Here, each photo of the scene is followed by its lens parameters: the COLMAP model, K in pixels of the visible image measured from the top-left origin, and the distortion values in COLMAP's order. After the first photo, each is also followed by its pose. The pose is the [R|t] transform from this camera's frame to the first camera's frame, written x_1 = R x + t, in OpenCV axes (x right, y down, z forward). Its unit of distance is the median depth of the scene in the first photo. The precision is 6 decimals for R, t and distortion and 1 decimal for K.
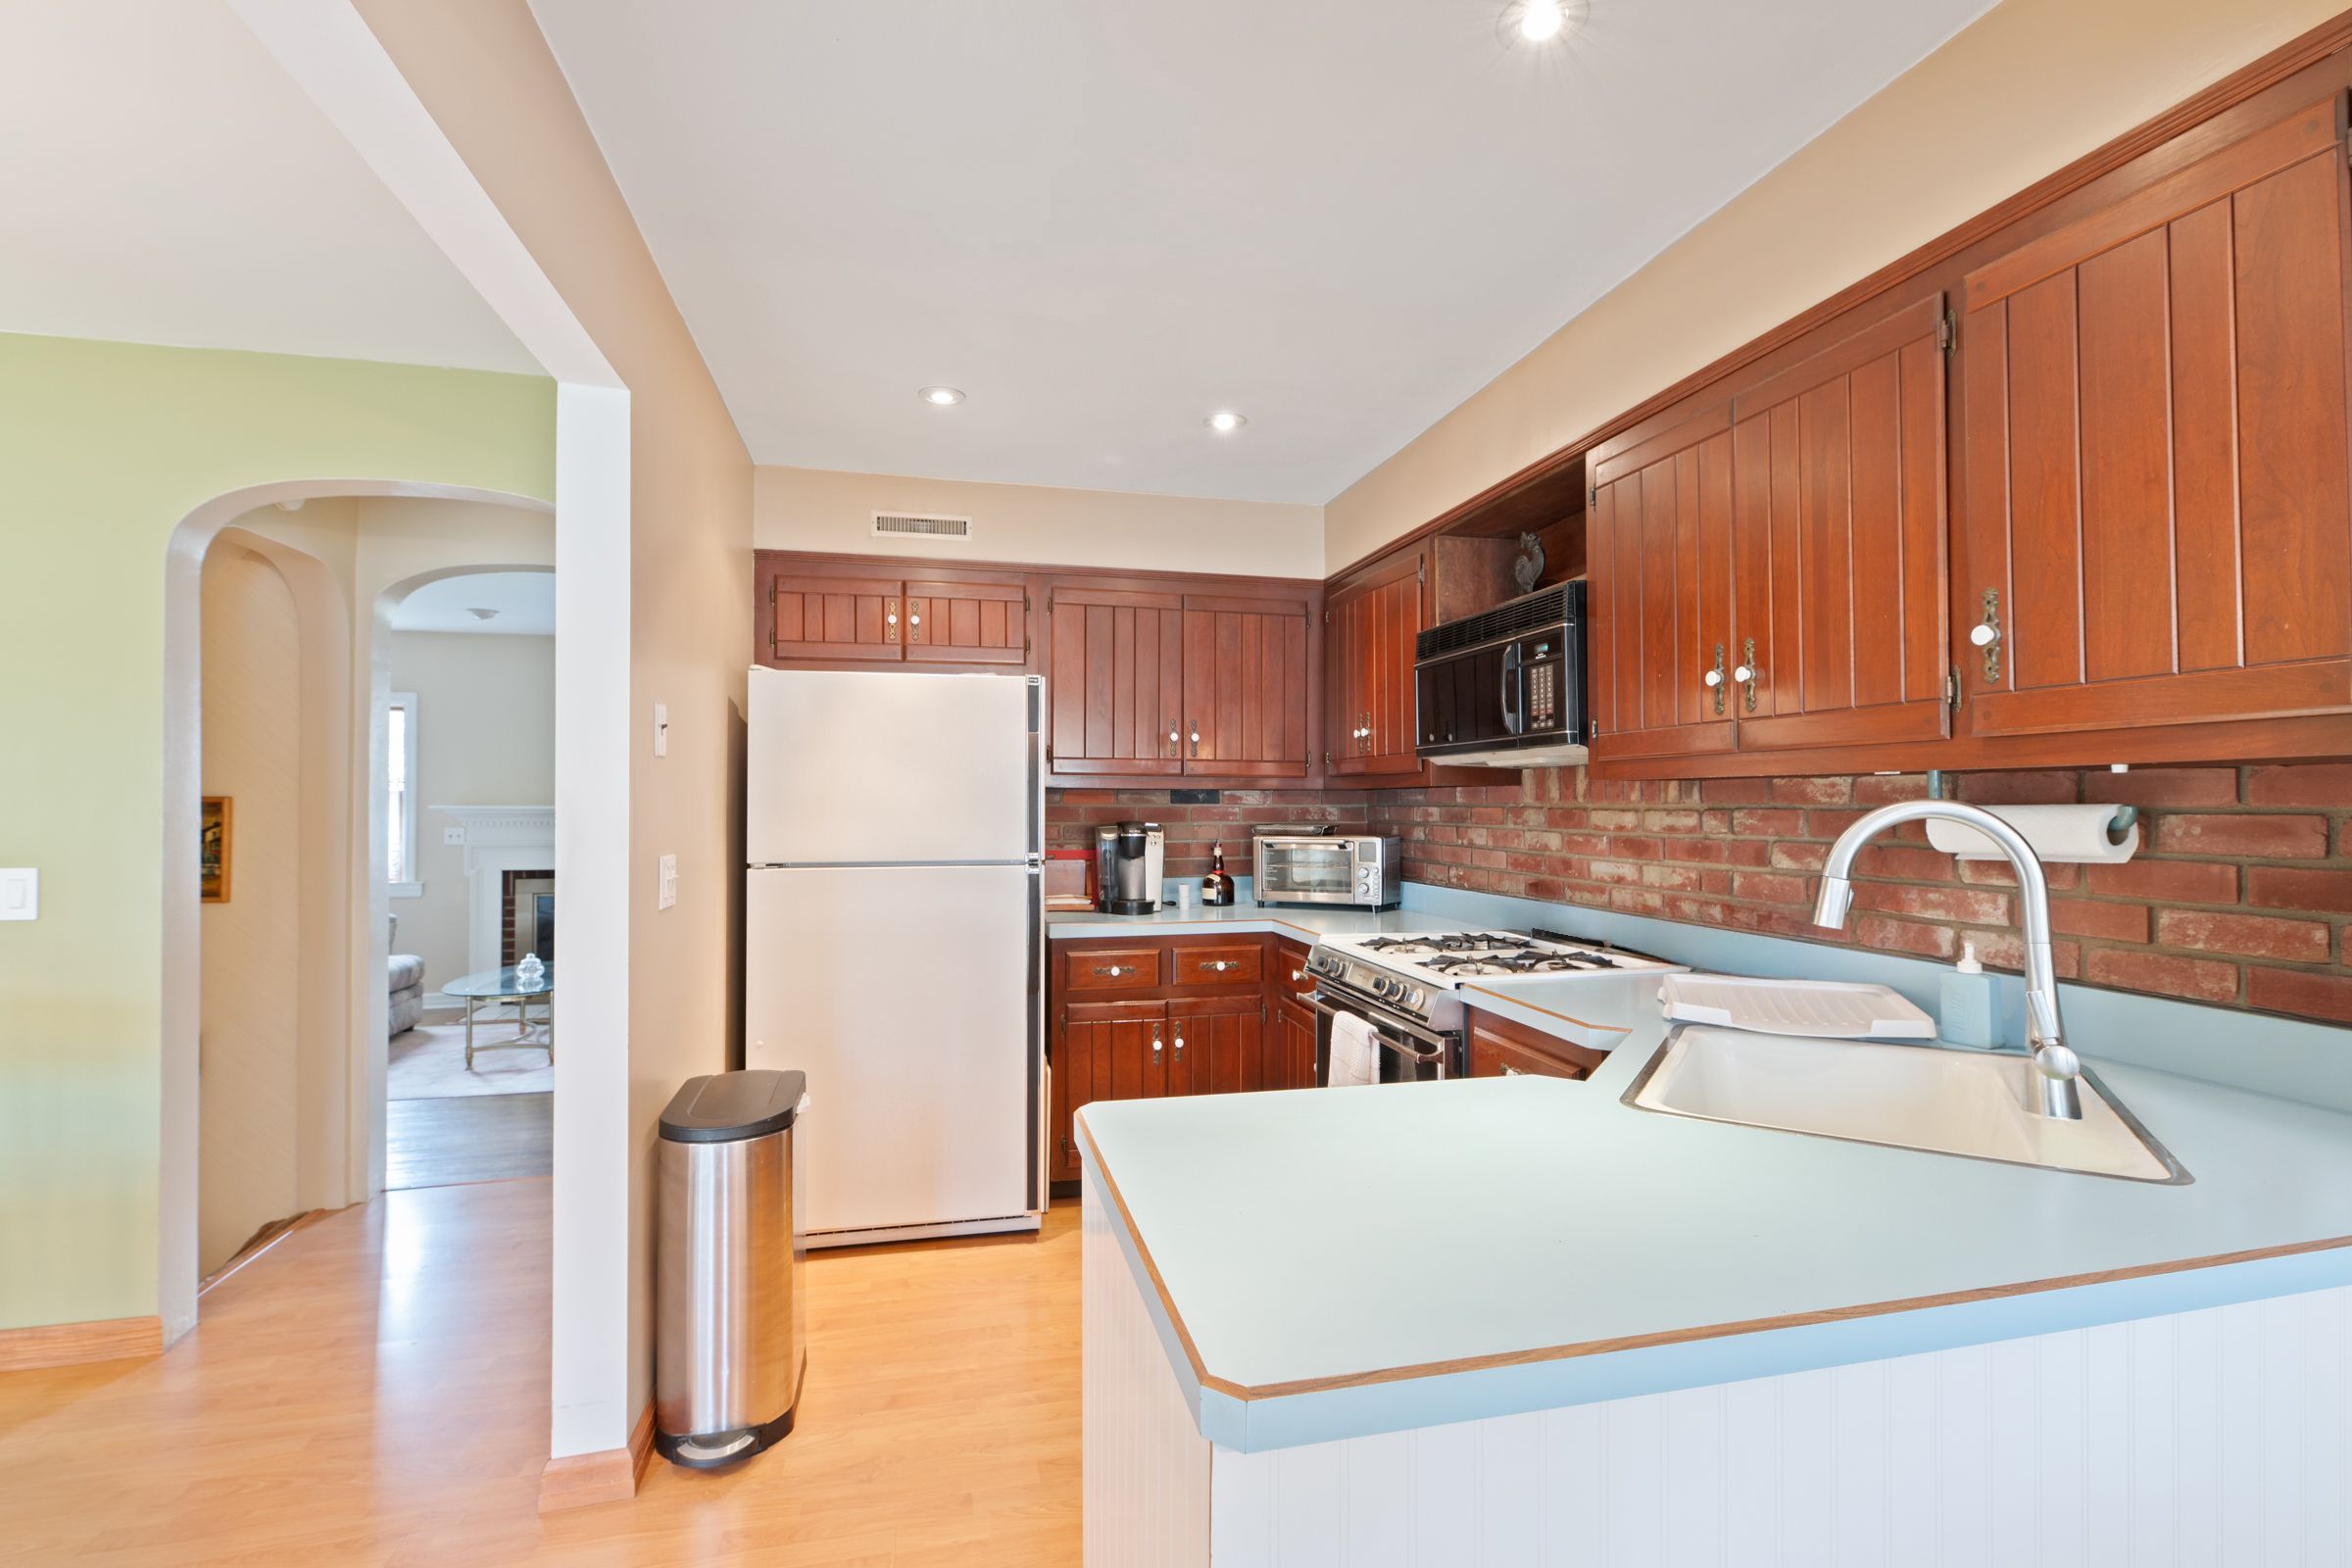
lens RADIAL K [[1056.8, 0, 1178.5], [0, 1056.8, 793.0], [0, 0, 1]] dist [0.006825, -0.004753]
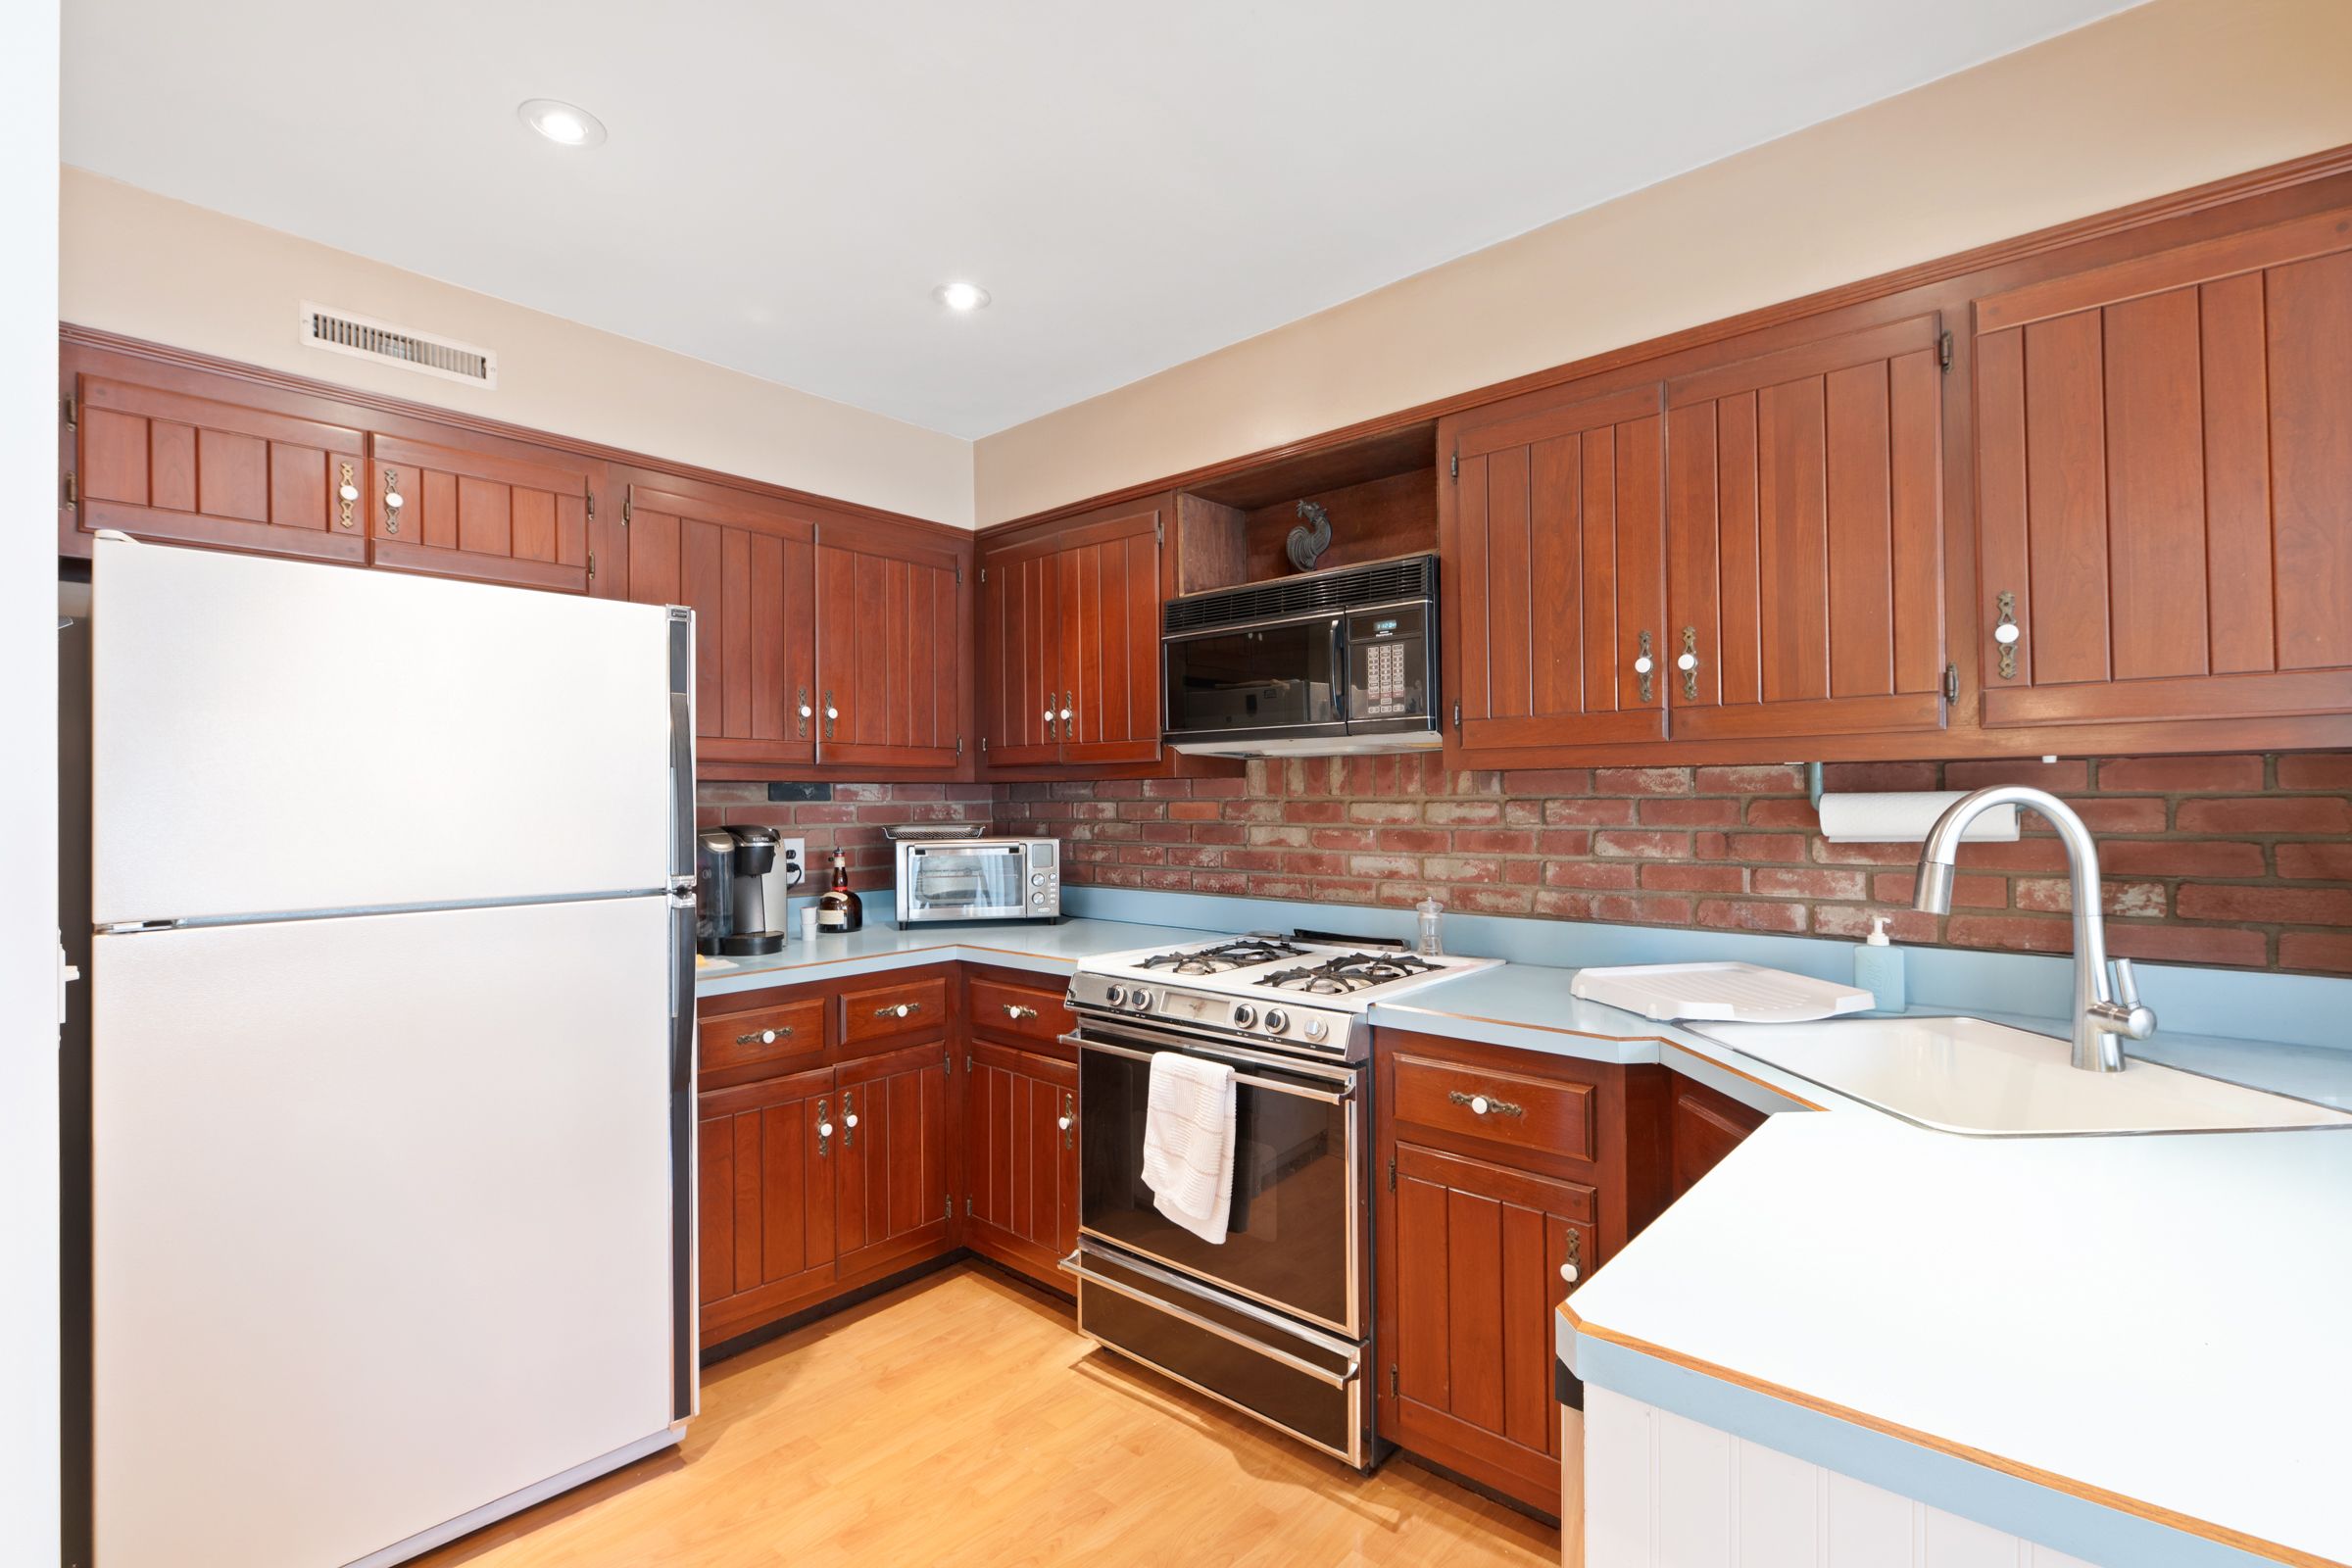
lens RADIAL K [[1056.8, 0, 1184.0], [0, 1056.8, 790.8], [0, 0, 1]] dist [0.006825, -0.004753]
pose [[0.820263, -0.002382, 0.571982, -0.269519], [0.002402, 0.999997, 0.000720, 0.004066], [-0.571982, 0.000783, 0.820266, 0.293006]]
